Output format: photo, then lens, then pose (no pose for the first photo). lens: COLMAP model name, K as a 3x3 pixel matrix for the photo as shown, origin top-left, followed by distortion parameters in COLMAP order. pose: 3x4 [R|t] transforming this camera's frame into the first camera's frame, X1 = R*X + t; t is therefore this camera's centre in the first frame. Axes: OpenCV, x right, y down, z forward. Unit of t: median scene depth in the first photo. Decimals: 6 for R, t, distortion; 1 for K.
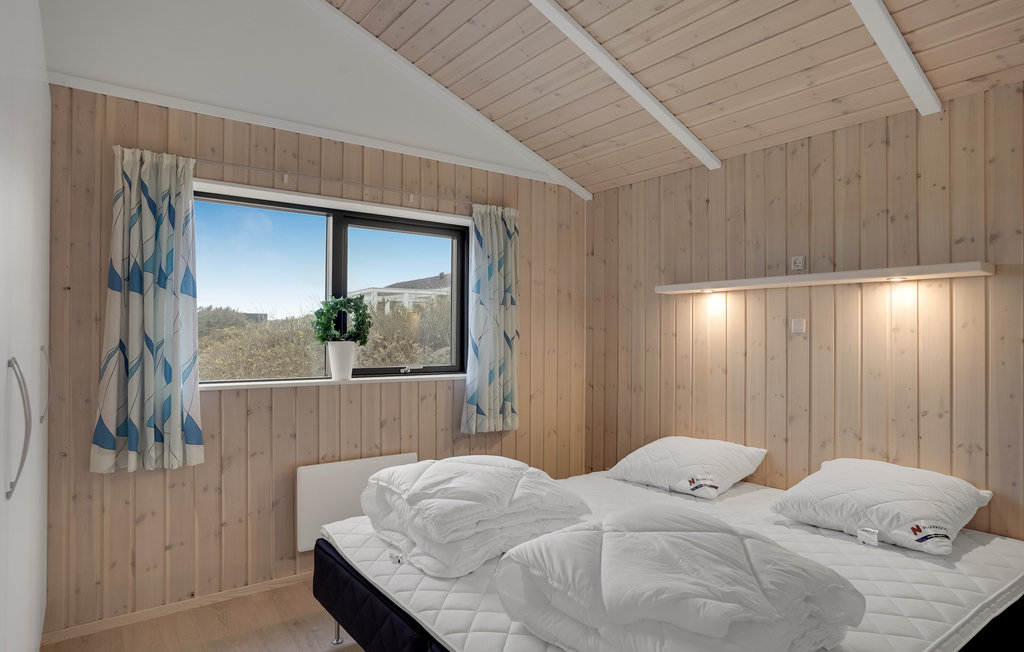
lens RADIAL K [[612.1, 0, 512.0], [0, 612.1, 326.0], [0, 0, 1]] dist [-0.001591, -0.000282]
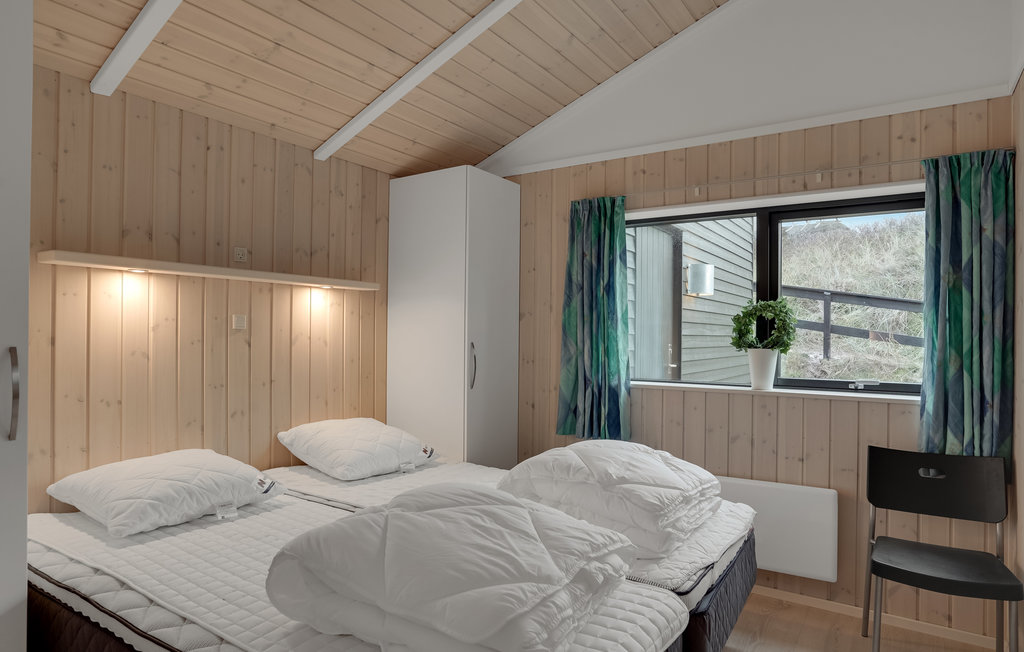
lens RADIAL K [[612.1, 0, 512.0], [0, 612.1, 326.0], [0, 0, 1]] dist [-0.001591, -0.000282]
pose [[0.352122, -0.016039, -0.935817, 0.457712], [0.001258, 0.999860, -0.016663, 0.006365], [0.935953, 0.004690, 0.352093, 0.310403]]
